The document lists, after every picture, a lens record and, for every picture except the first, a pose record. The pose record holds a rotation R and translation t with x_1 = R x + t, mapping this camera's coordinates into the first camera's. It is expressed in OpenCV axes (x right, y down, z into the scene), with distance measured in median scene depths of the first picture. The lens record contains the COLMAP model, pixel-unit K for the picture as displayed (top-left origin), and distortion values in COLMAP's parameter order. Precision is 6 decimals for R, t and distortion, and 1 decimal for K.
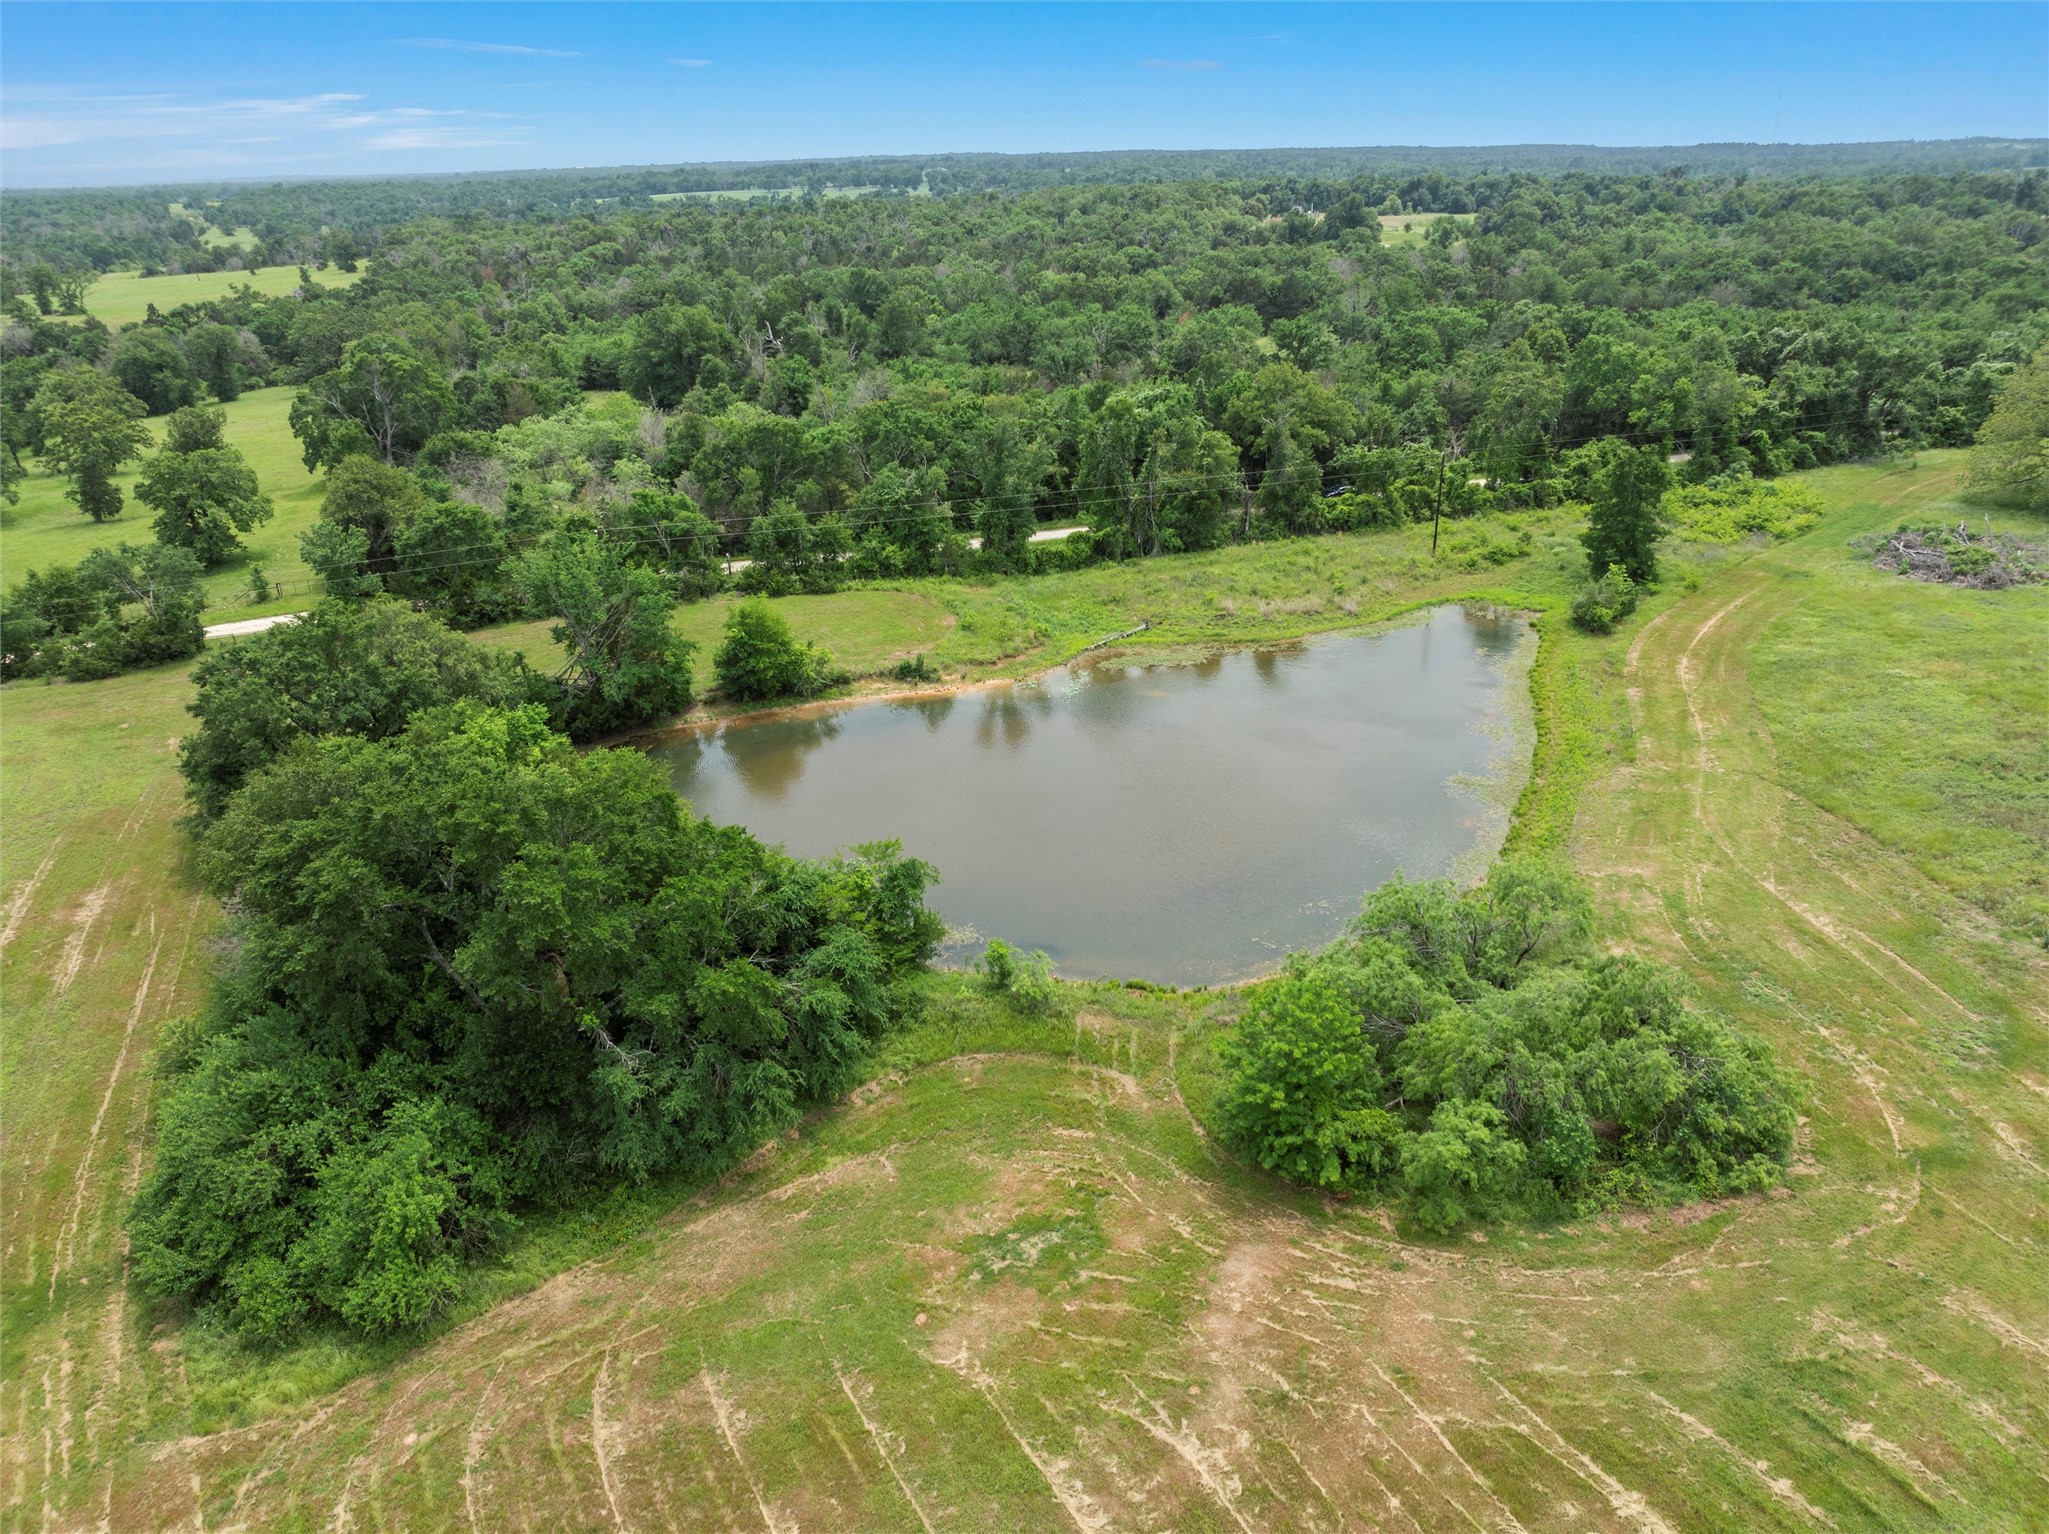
lens RADIAL K [[1434.0, 0, 1034.2], [0, 1434.0, 760.0], [0, 0, 1]] dist [-0.036934, -0.004524]
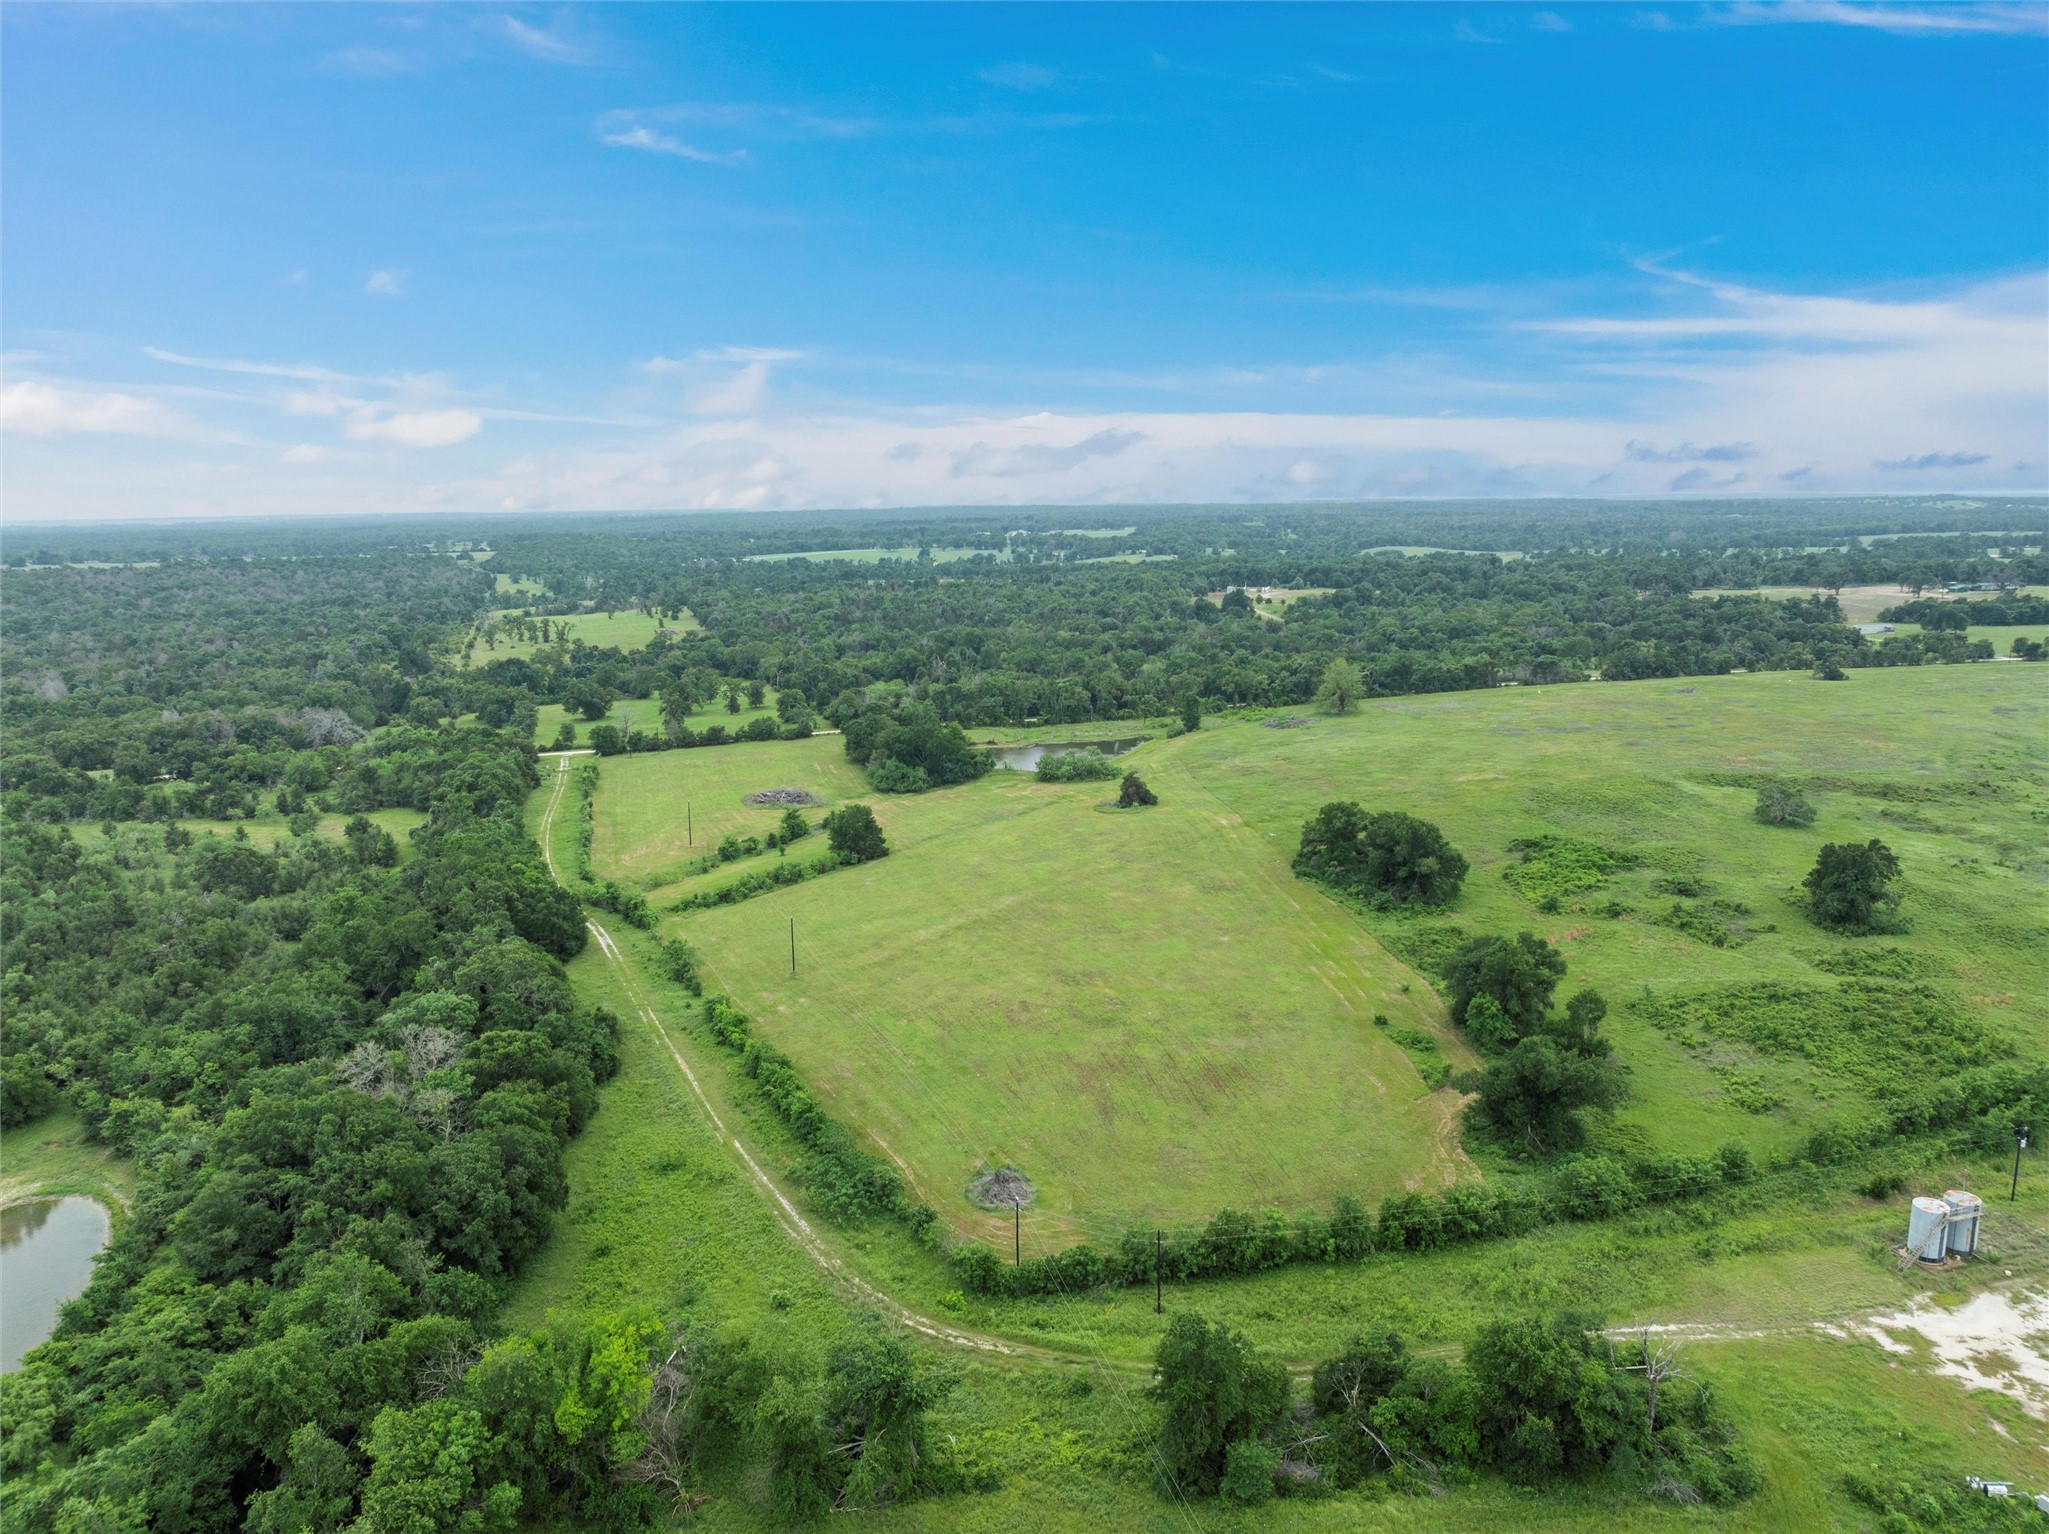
lens RADIAL K [[1434.0, 0, 1034.2], [0, 1434.0, 760.0], [0, 0, 1]] dist [-0.036934, -0.004524]
pose [[0.998435, 0.013303, -0.054310, 0.142214], [-0.024739, 0.976145, -0.215707, 0.476169], [0.050145, 0.216713, 0.974947, -1.626060]]
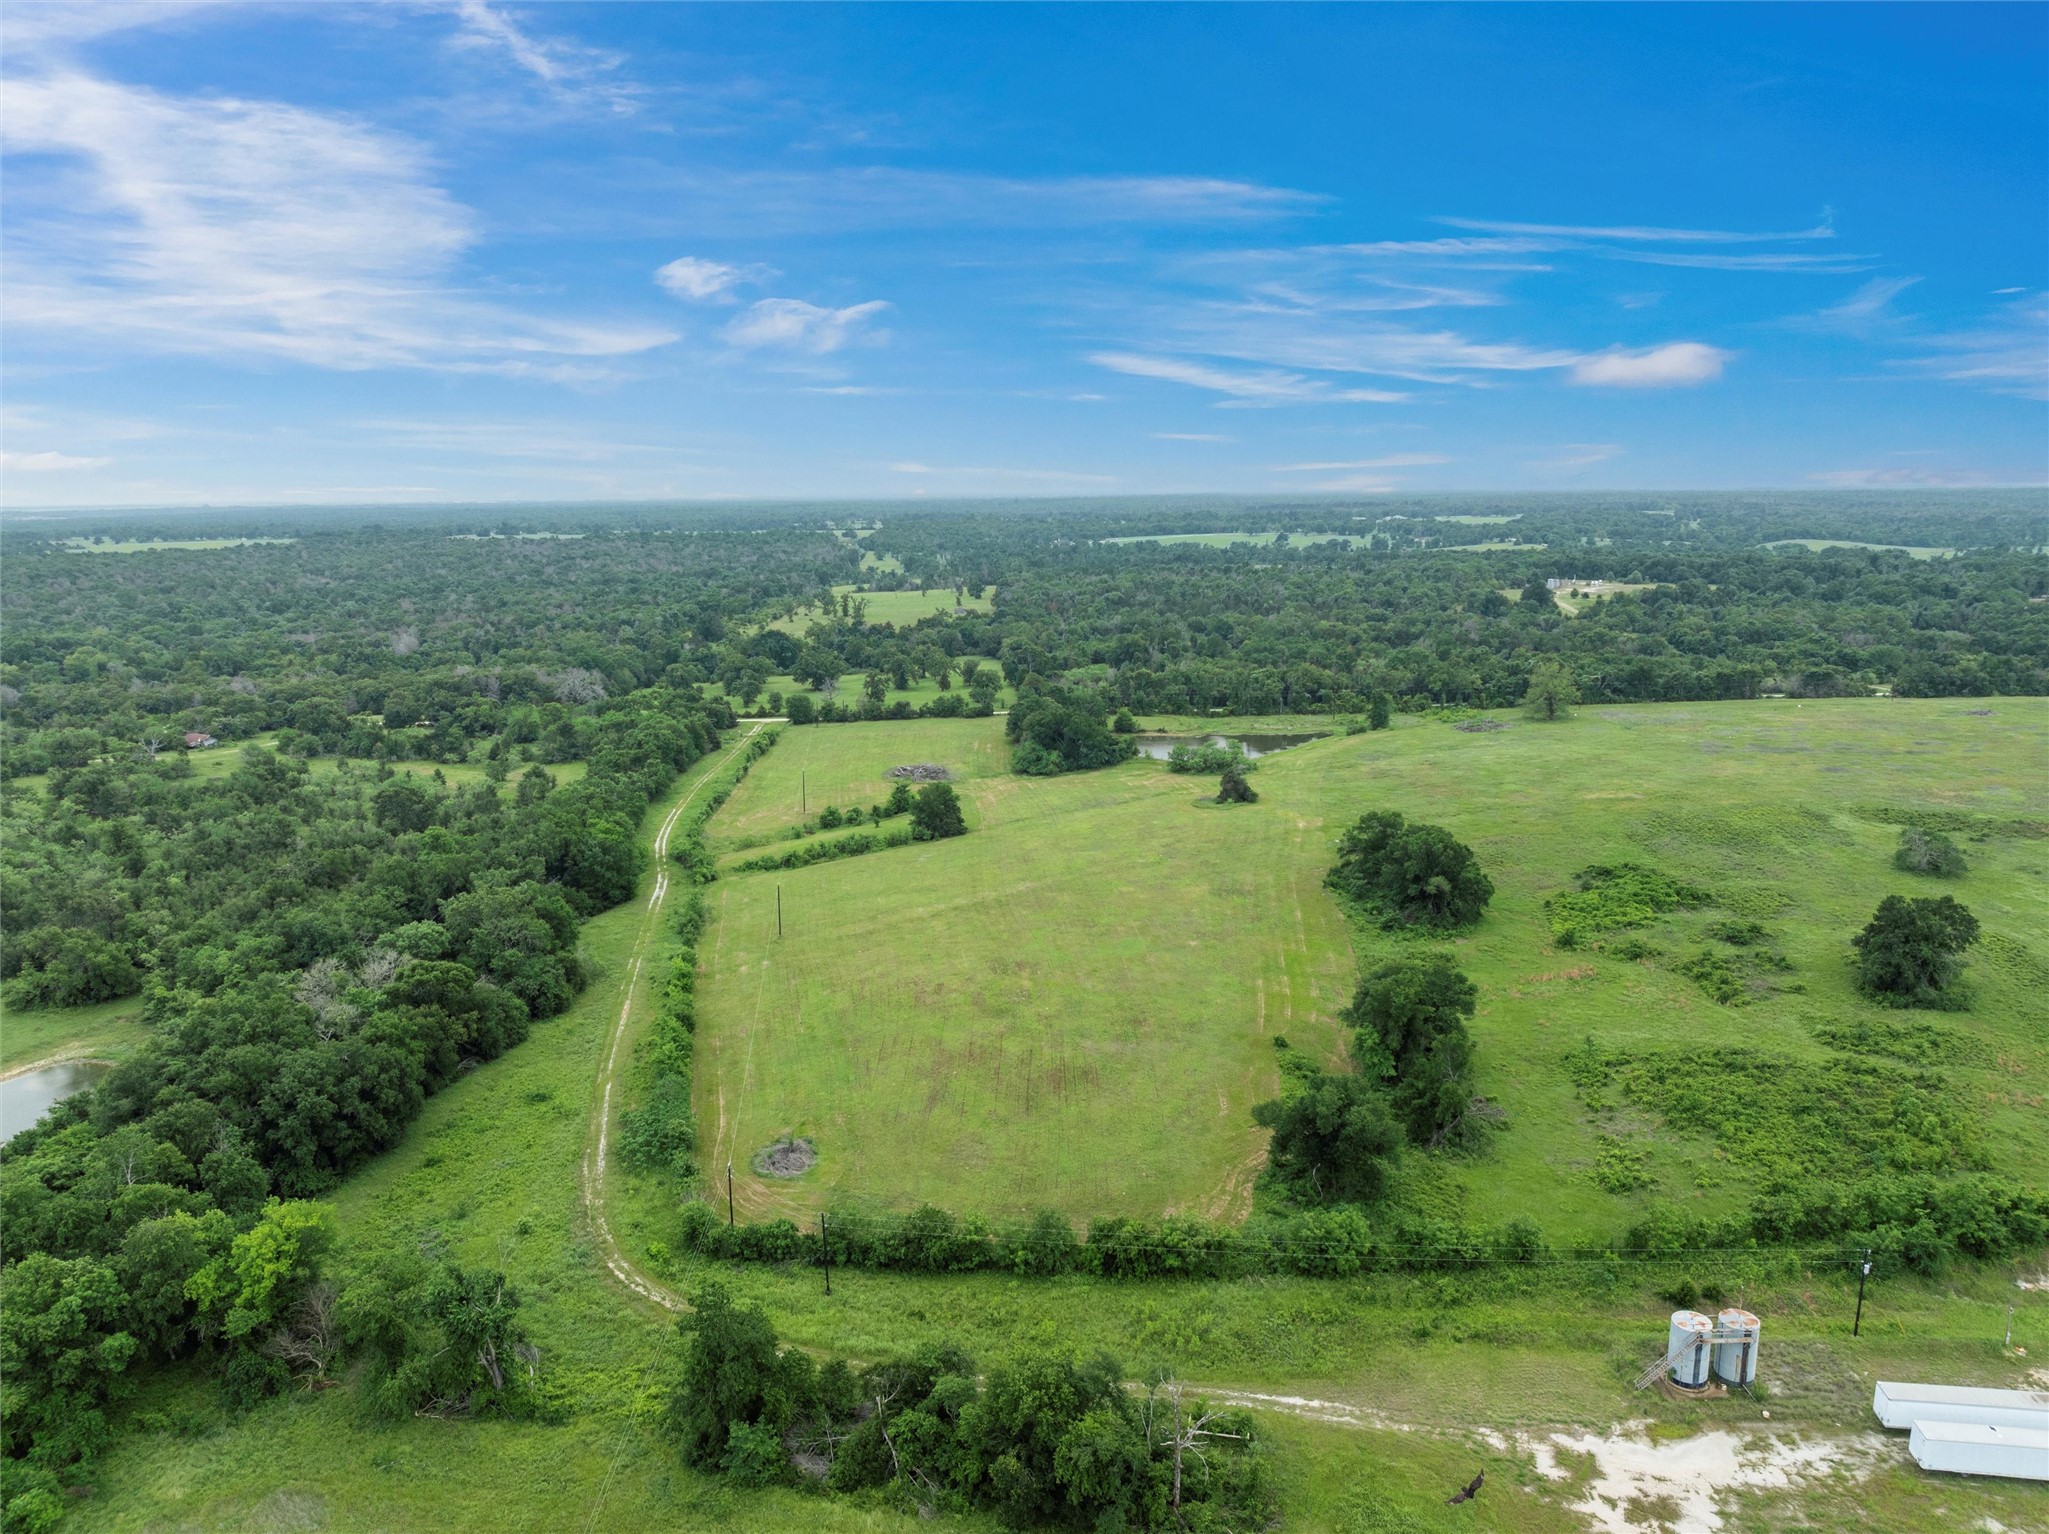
lens RADIAL K [[1434.0, 0, 1034.2], [0, 1434.0, 760.0], [0, 0, 1]] dist [-0.036934, -0.004524]
pose [[0.941284, 0.070489, -0.330176, 0.505311], [-0.136572, 0.973873, -0.181435, 0.441996], [0.308760, 0.215875, 0.926318, -1.558694]]
